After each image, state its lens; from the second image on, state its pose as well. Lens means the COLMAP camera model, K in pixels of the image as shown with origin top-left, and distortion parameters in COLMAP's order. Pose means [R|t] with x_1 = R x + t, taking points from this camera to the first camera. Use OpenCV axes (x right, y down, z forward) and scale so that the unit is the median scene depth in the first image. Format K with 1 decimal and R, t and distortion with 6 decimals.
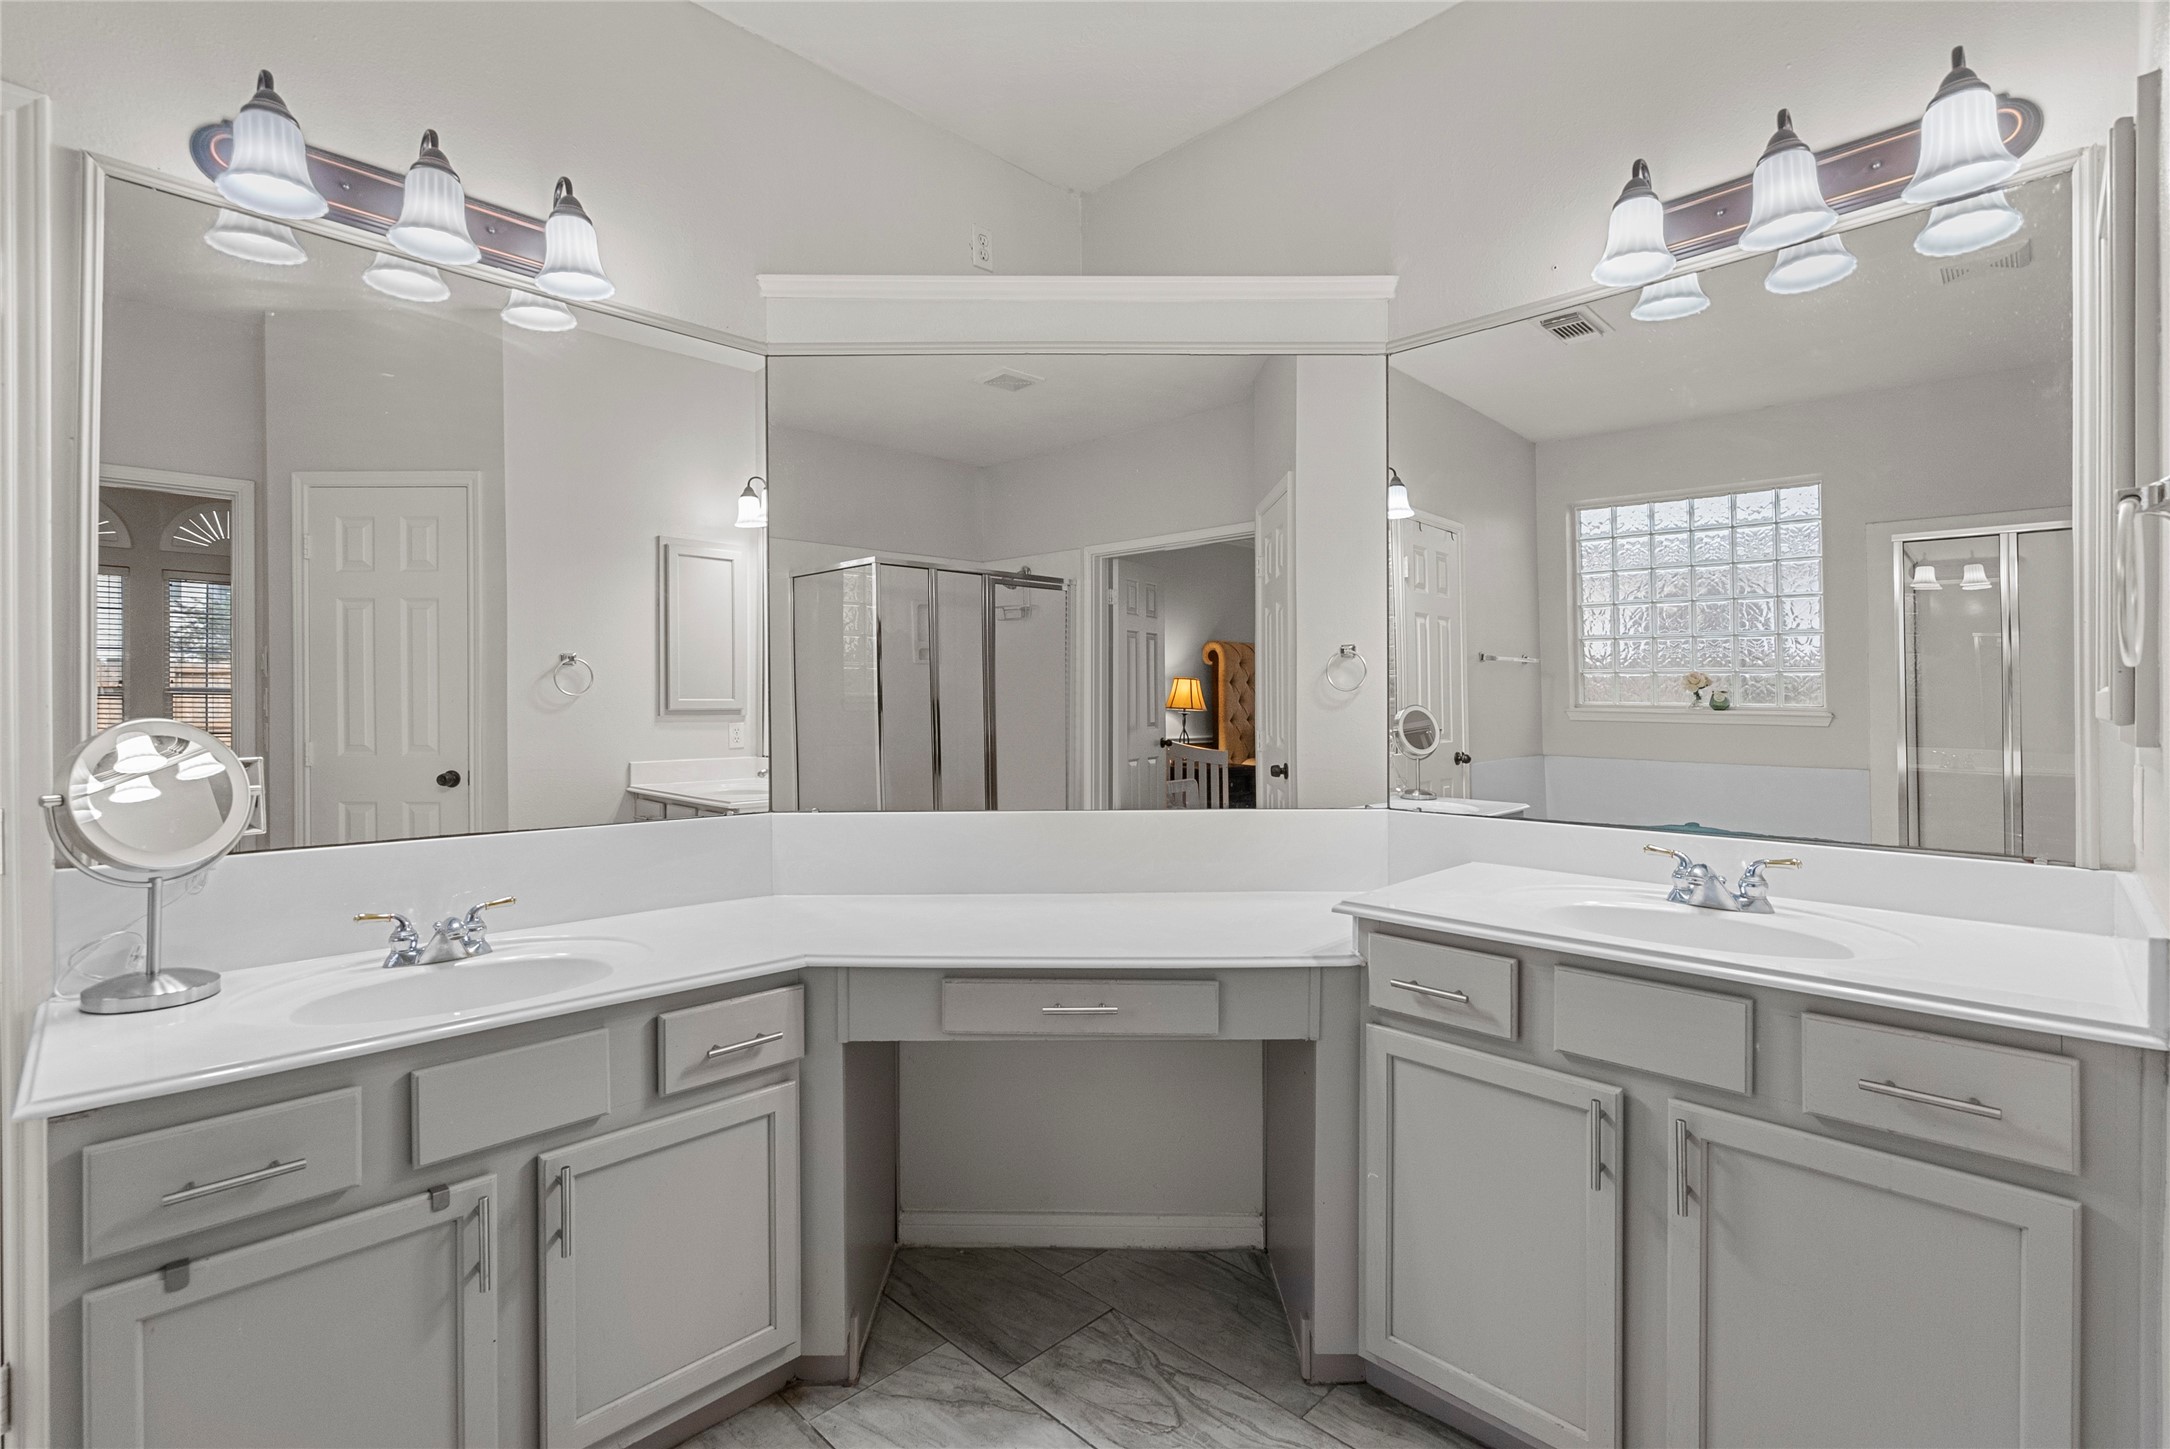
lens RADIAL K [[994.8, 0, 1086.9], [0, 994.8, 736.9], [0, 0, 1]] dist [-0.000663, 0.000708]
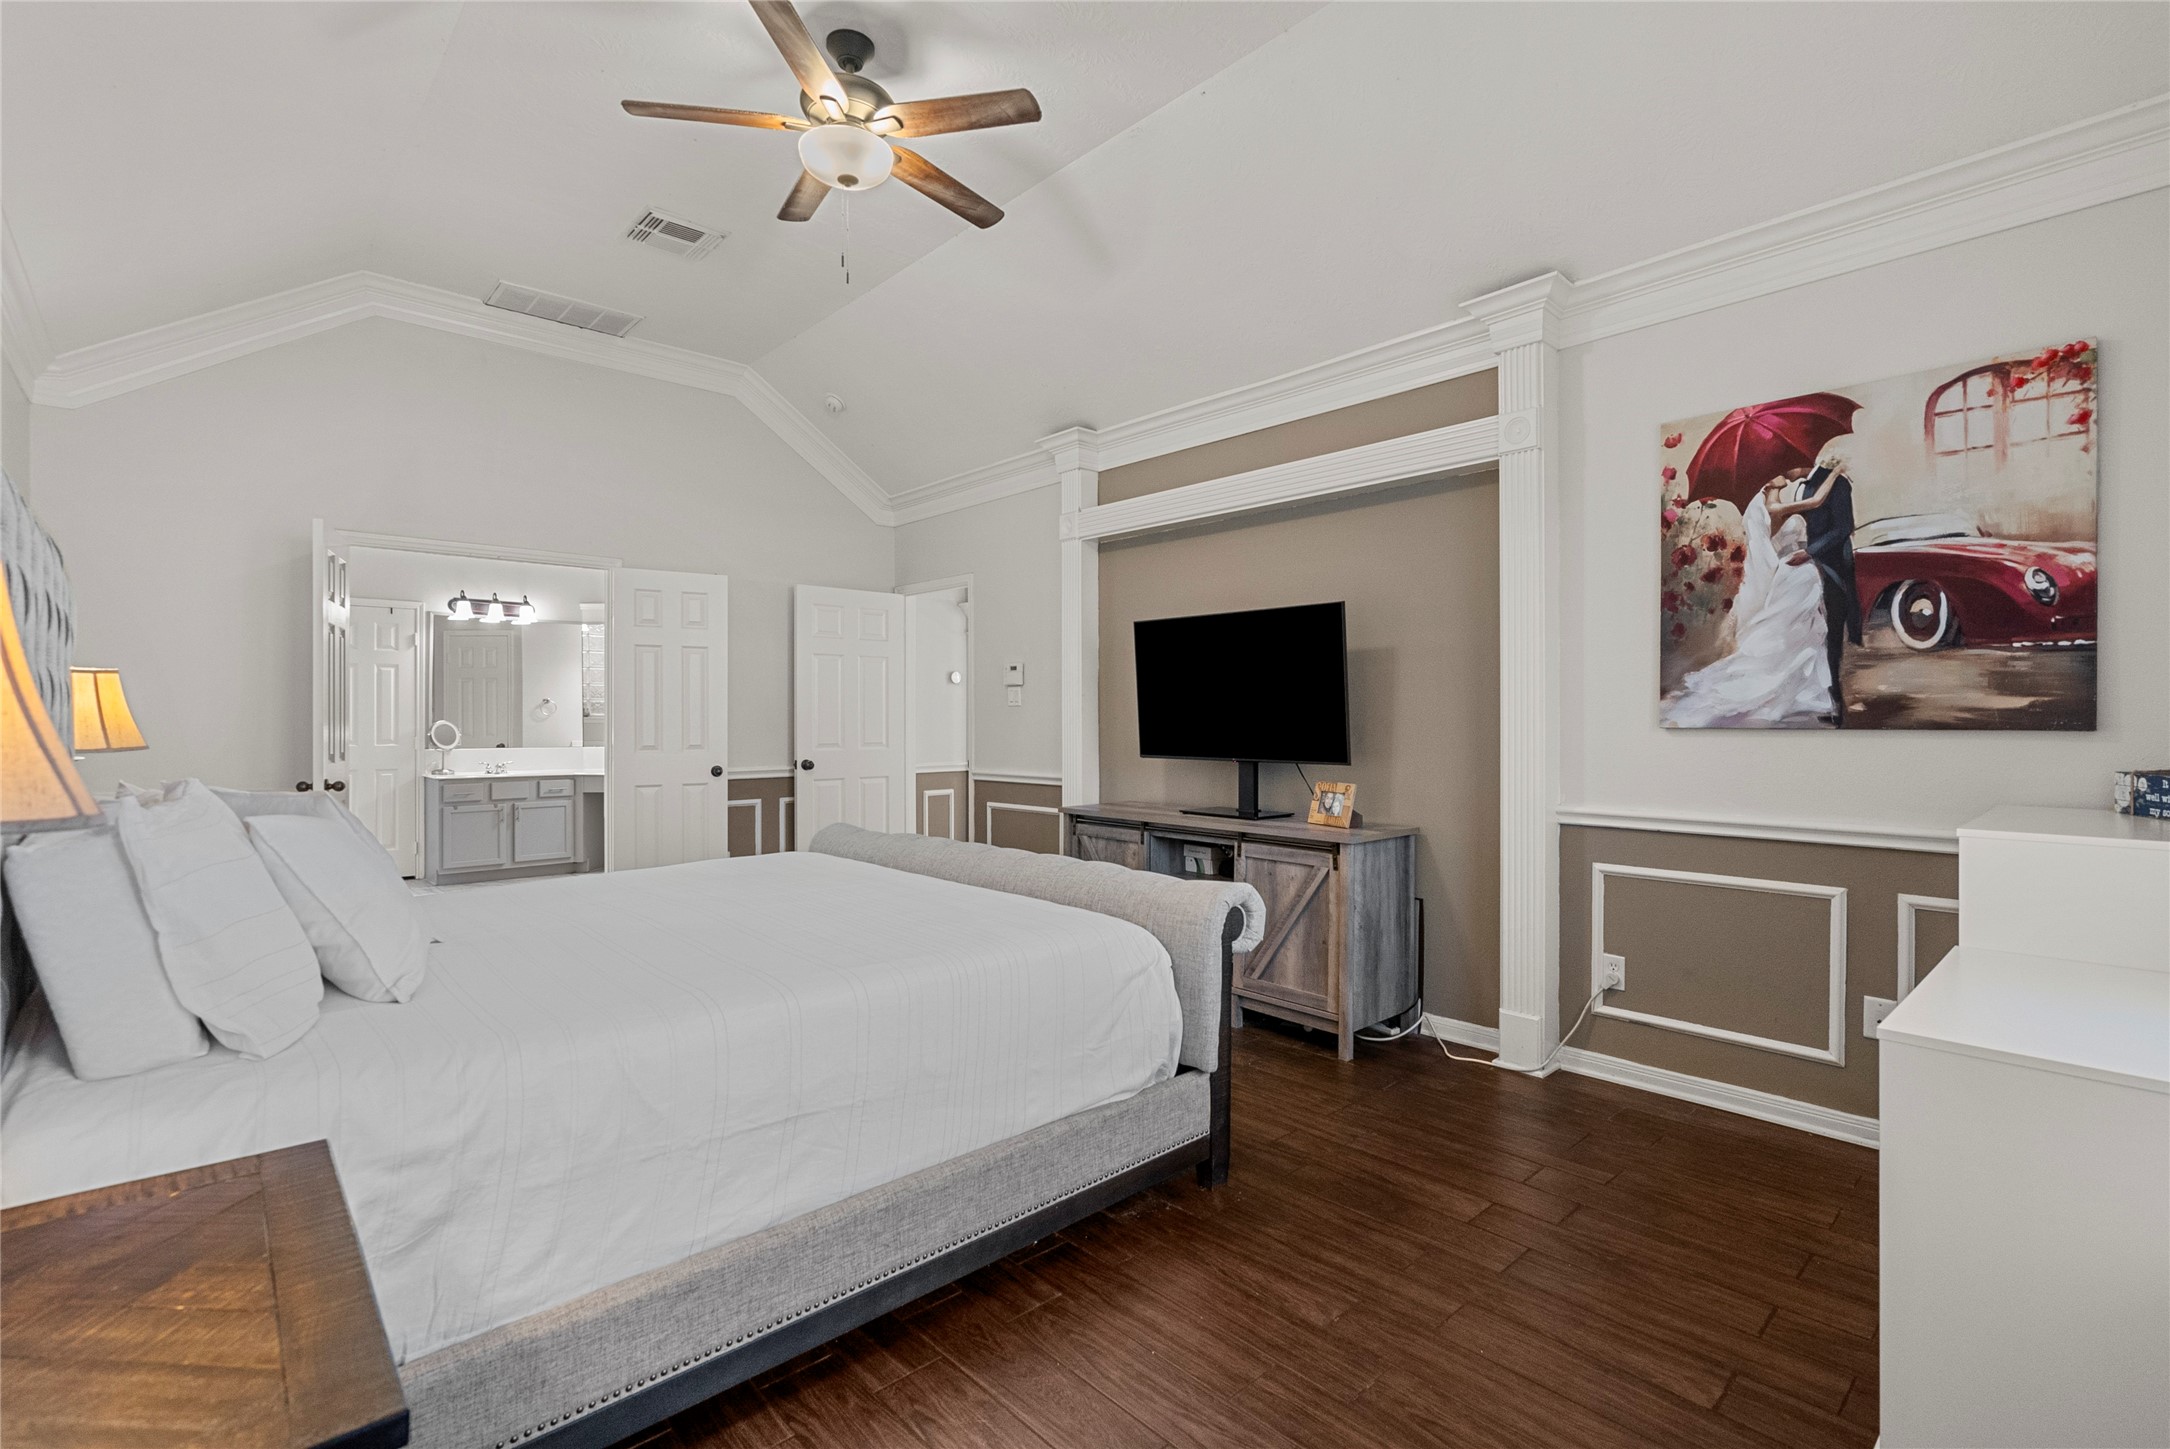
lens RADIAL K [[994.8, 0, 1086.9], [0, 994.8, 736.9], [0, 0, 1]] dist [-0.000663, 0.000708]
pose [[0.998053, -0.006321, -0.062049, 2.496547], [0.005661, 0.999926, -0.010798, 0.125294], [0.062112, 0.010426, 0.998015, -3.625077]]
